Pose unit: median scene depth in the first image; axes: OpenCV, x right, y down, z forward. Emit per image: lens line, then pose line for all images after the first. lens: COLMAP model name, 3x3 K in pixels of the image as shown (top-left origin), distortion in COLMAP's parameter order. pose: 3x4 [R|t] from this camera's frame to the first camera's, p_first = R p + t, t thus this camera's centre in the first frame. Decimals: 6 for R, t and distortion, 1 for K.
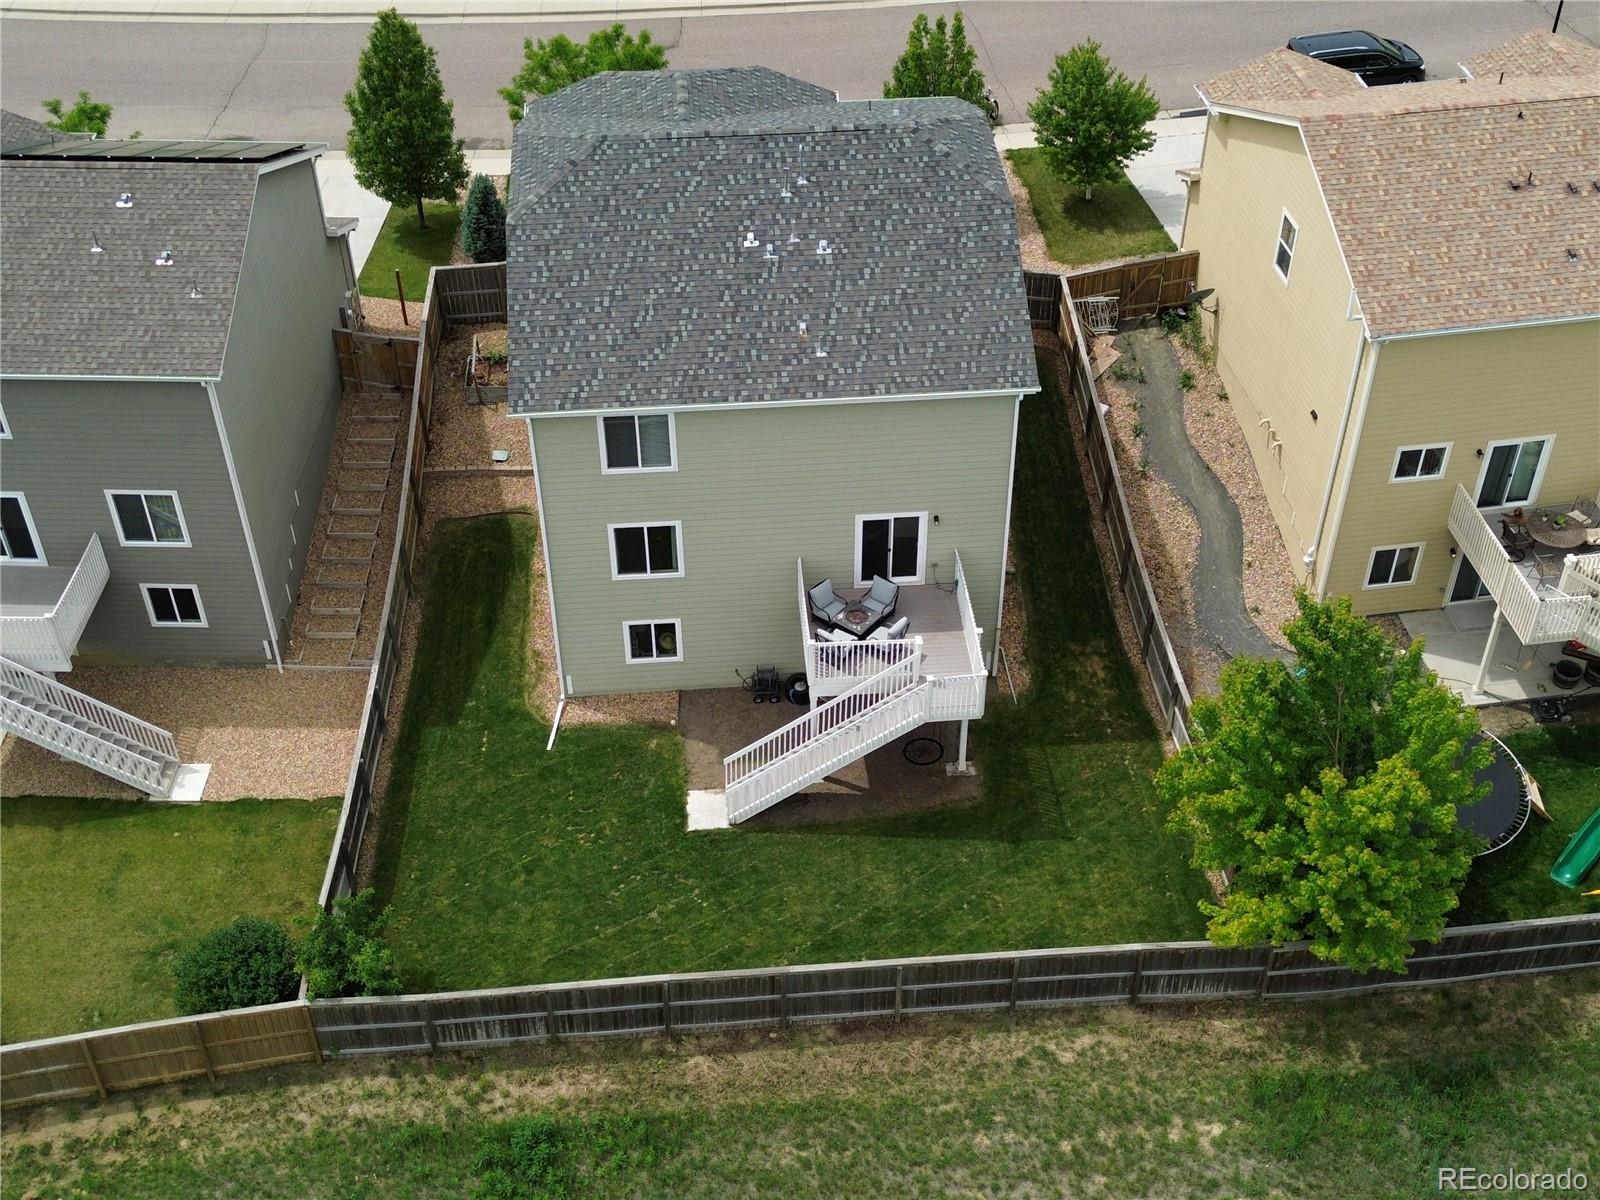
lens RADIAL K [[1929.2, 0, 800.0], [0, 1929.2, 600.0], [0, 0, 1]] dist [0.192706, -0.492095]
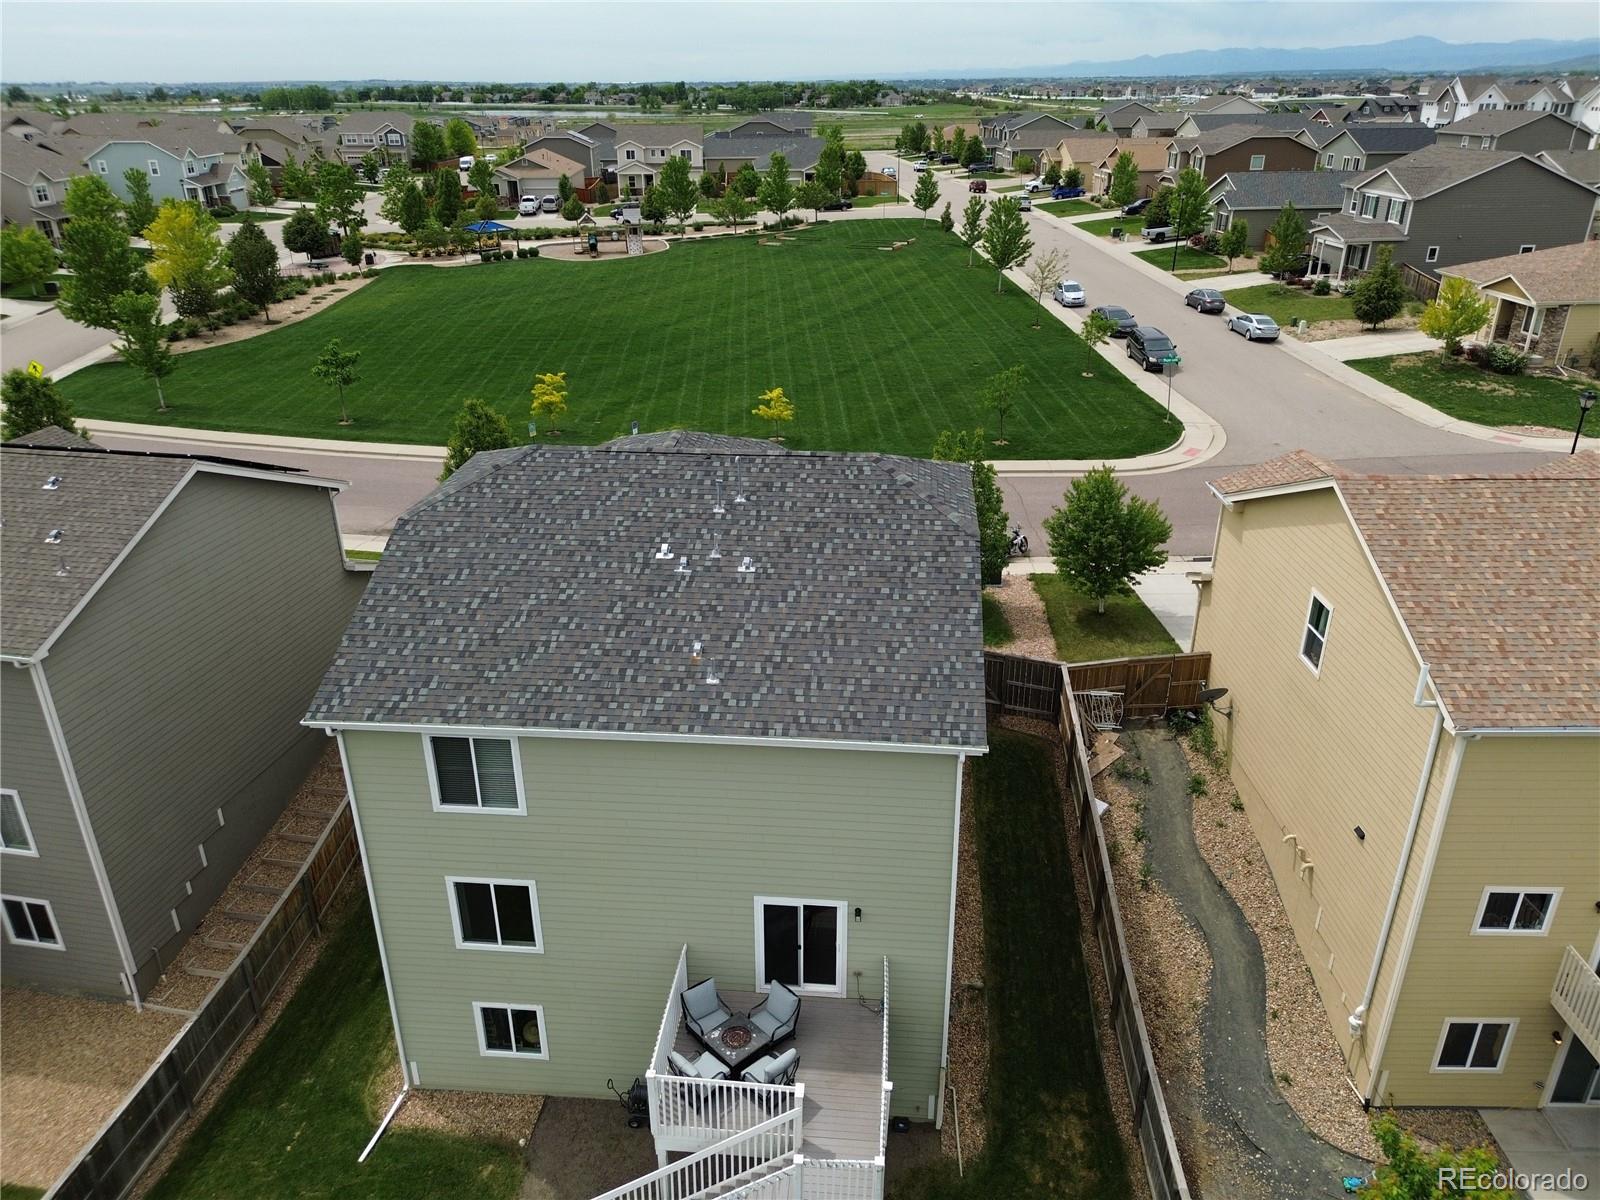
lens RADIAL K [[1138.1, 0, 800.0], [0, 1138.1, 600.0], [0, 0, 1]] dist [0.101394, -0.116117]
pose [[0.986205, 0.069363, -0.150298, 0.108053], [-0.108642, 0.956272, -0.271551, -0.034232], [0.124890, 0.284133, 0.950616, 0.522793]]
